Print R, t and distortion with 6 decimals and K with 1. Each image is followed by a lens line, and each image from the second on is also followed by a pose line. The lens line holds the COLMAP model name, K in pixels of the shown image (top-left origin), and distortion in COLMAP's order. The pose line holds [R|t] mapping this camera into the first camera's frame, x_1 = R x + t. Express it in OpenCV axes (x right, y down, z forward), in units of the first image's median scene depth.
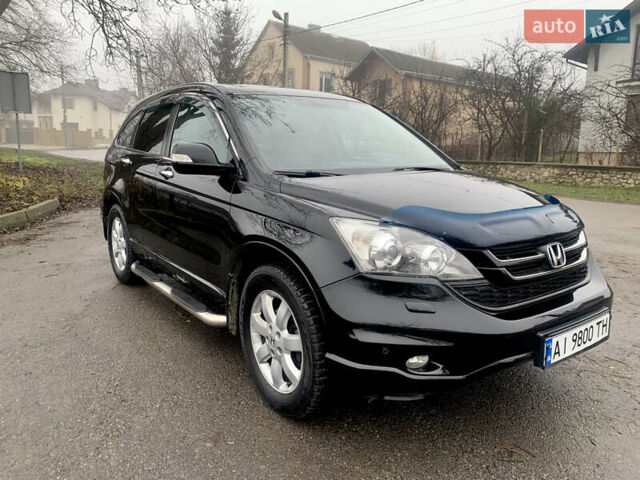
lens RADIAL K [[481.6, 0, 321.5], [0, 481.6, 238.7], [0, 0, 1]] dist [0.019364, -0.012290]
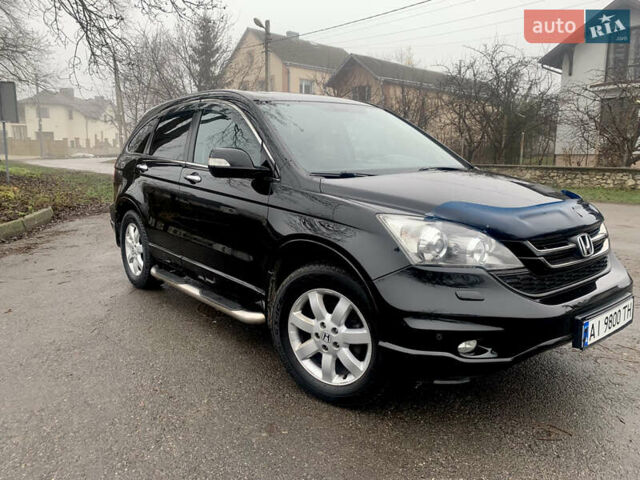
lens RADIAL K [[481.6, 0, 320.6], [0, 481.6, 237.5], [0, 0, 1]] dist [0.019364, -0.012290]
pose [[0.999014, -0.020743, 0.039244, -0.019230], [0.021321, 0.999669, -0.014376, 0.002579], [-0.038933, 0.015198, 0.999126, -0.006795]]
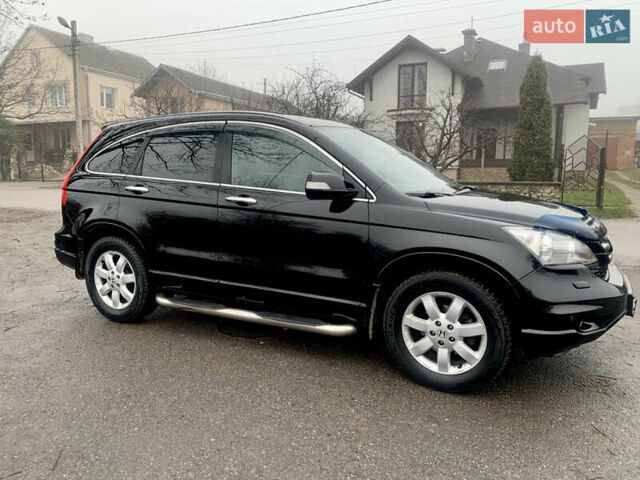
lens RADIAL K [[481.6, 0, 317.5], [0, 481.6, 239.8], [0, 0, 1]] dist [0.019364, -0.012290]
pose [[0.902619, -0.077292, 0.423445, -0.128376], [0.091559, 0.995709, -0.013419, -0.004861], [-0.420591, 0.050883, 0.905822, 0.003291]]
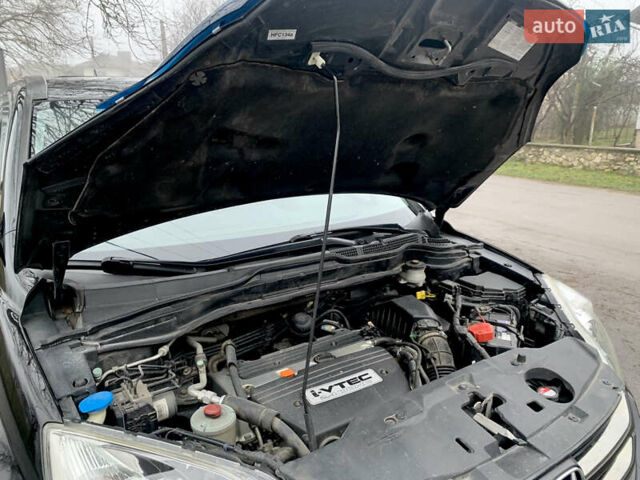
lens RADIAL K [[481.6, 0, 323.0], [0, 481.6, 241.7], [0, 0, 1]] dist [0.019364, -0.012290]
pose [[0.997182, 0.016571, -0.073171, 0.043469], [-0.011989, 0.997965, 0.062621, -0.036371], [0.074060, -0.061567, 0.995351, 0.099699]]
